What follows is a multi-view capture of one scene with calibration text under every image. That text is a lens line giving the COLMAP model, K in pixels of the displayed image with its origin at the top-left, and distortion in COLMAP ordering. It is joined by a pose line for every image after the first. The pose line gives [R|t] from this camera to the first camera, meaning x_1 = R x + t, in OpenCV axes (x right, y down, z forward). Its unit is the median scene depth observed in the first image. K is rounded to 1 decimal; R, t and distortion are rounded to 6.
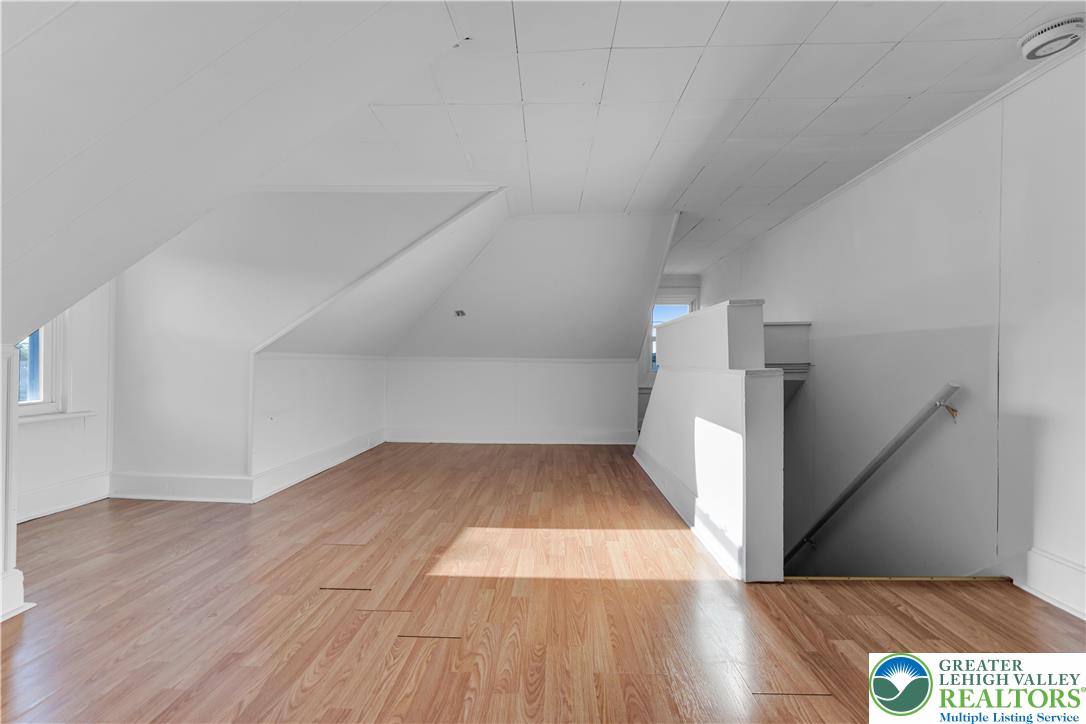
lens RADIAL K [[464.5, 0, 537.1], [0, 464.5, 358.6], [0, 0, 1]] dist [0.000377, 0.000008]
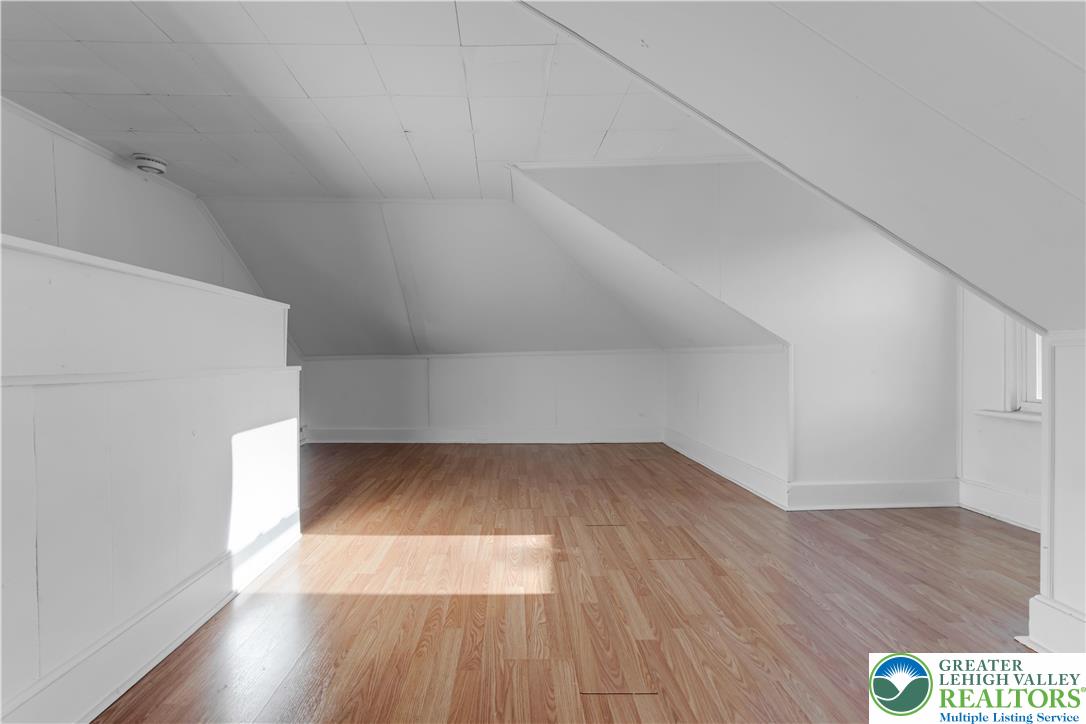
lens RADIAL K [[464.5, 0, 537.1], [0, 464.5, 358.6], [0, 0, 1]] dist [0.000377, 0.000008]
pose [[-0.994898, 0.006972, -0.100646, -0.068262], [0.007227, 0.999972, -0.002177, 0.008966], [0.100628, -0.002893, -0.994920, 1.993711]]
